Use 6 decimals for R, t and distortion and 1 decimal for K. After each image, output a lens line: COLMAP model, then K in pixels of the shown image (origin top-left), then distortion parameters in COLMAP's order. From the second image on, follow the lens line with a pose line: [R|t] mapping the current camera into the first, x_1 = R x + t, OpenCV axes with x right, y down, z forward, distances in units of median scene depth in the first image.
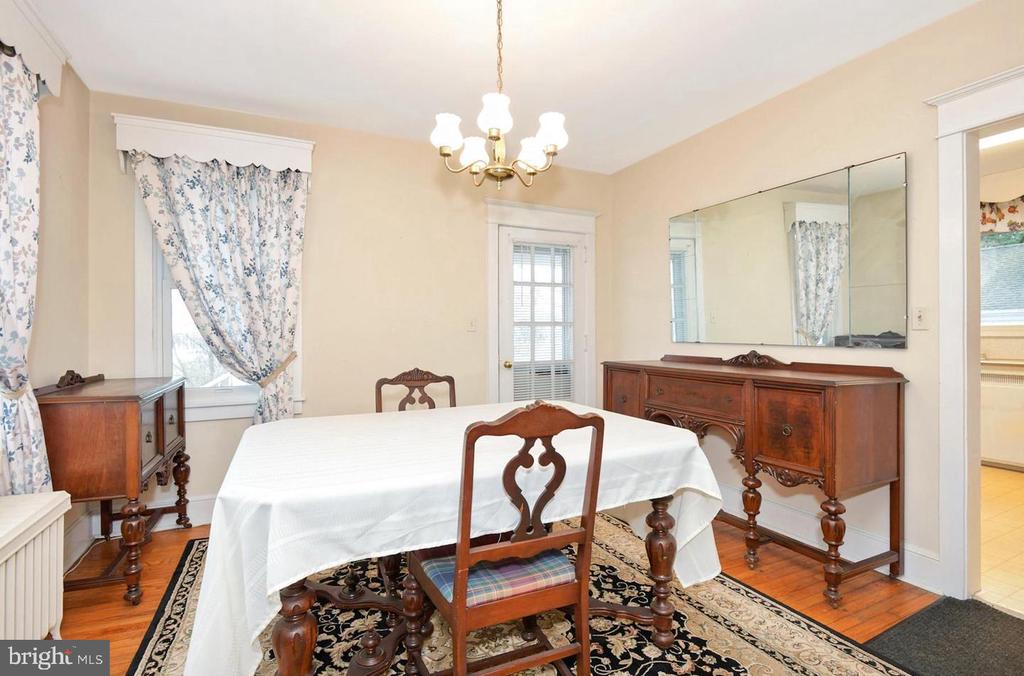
lens RADIAL K [[504.0, 0, 512.0], [0, 504.0, 338.0], [0, 0, 1]] dist [-0.001277, -0.000069]
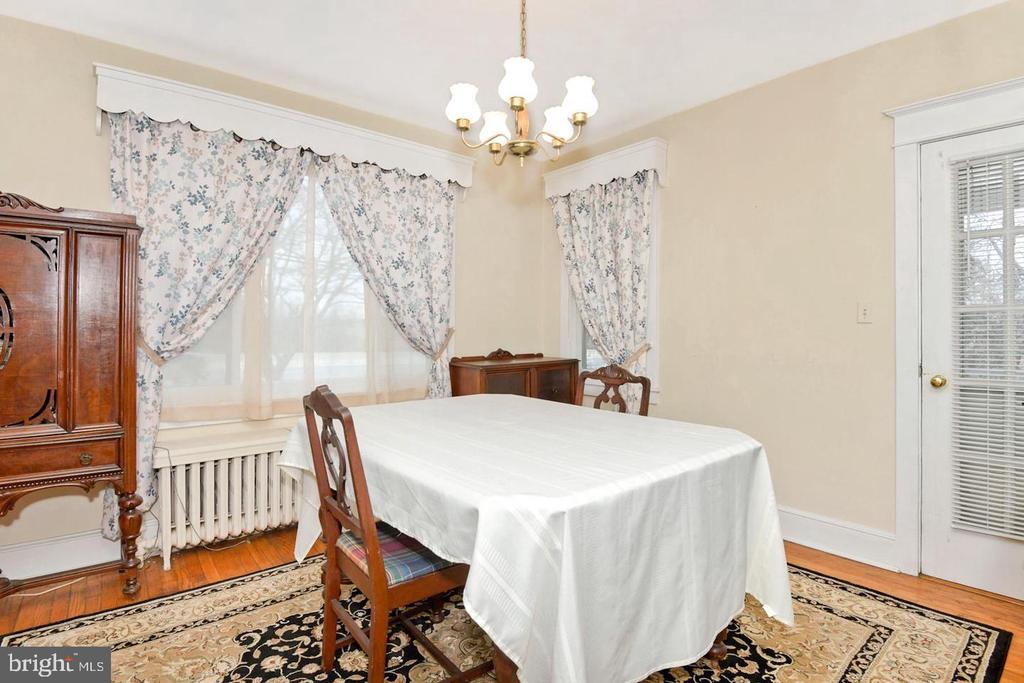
lens RADIAL K [[498.2, 0, 513.7], [0, 498.2, 328.7], [0, 0, 1]] dist [-0.024815, -0.000102]
pose [[0.234455, 0.006841, -0.972103, 0.571796], [-0.012018, 0.999919, 0.004138, -0.005019], [0.972053, 0.010713, 0.234519, 0.554972]]
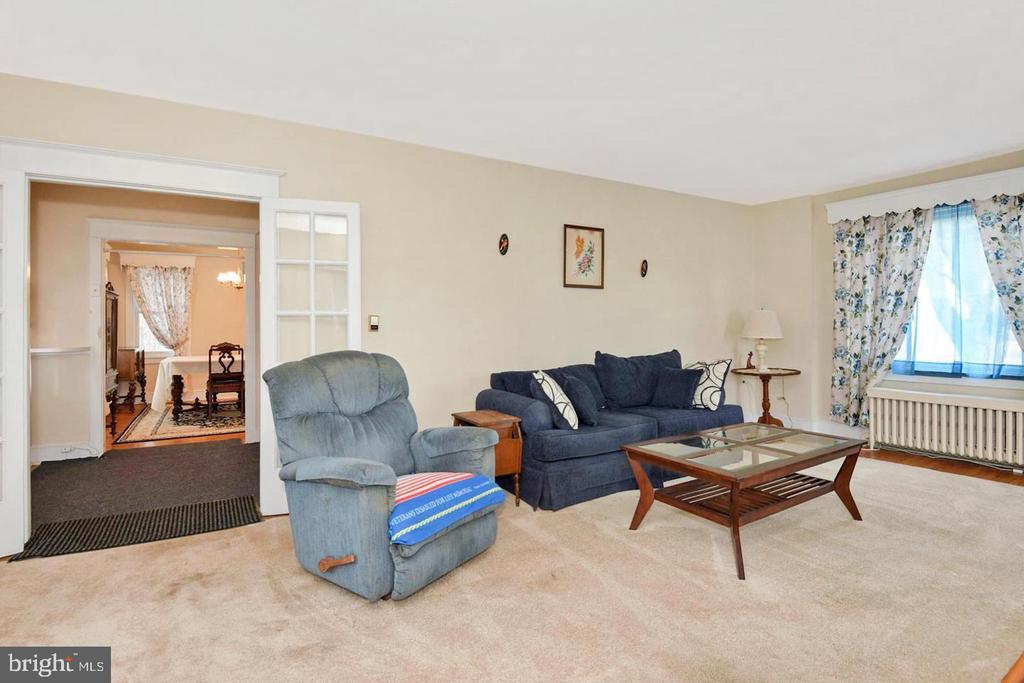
lens RADIAL K [[506.2, 0, 512.3], [0, 506.2, 323.6], [0, 0, 1]] dist [-0.040489, 0.000247]
pose [[0.994795, -0.003233, 0.101843, 1.075590], [0.004823, 0.999870, -0.015373, 0.004562], [-0.101780, 0.015785, 0.994682, -1.902740]]
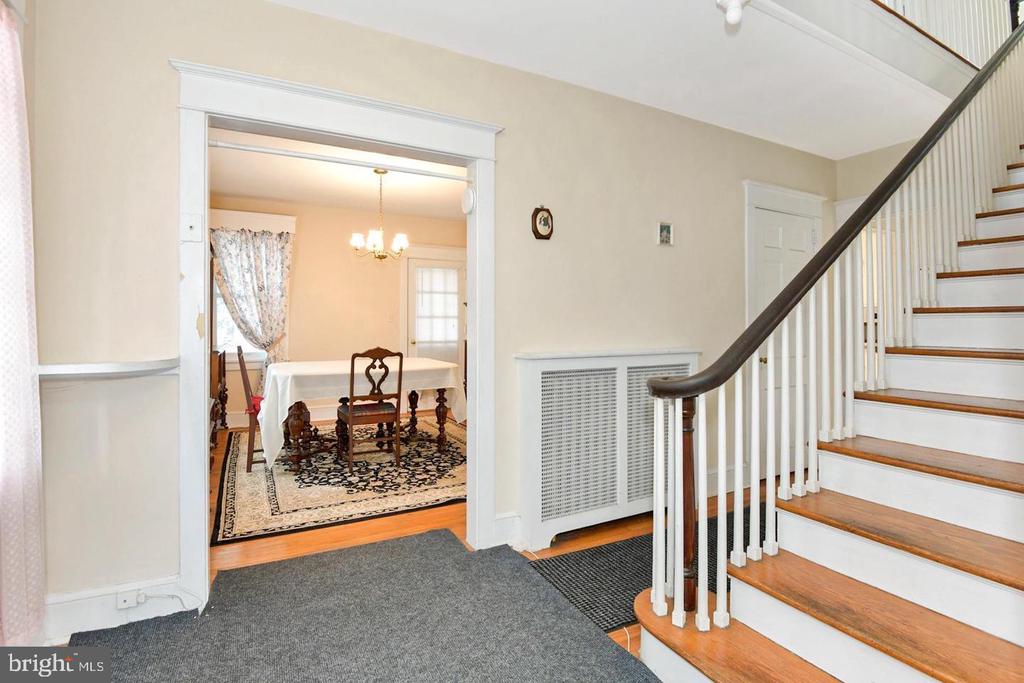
lens RADIAL K [[498.2, 0, 513.7], [0, 498.2, 328.7], [0, 0, 1]] dist [-0.024815, -0.000102]
pose [[0.998413, 0.005697, 0.056033, 0.319692], [-0.005878, 0.999978, 0.003069, 0.003037], [-0.056014, -0.003394, 0.998424, -0.913847]]
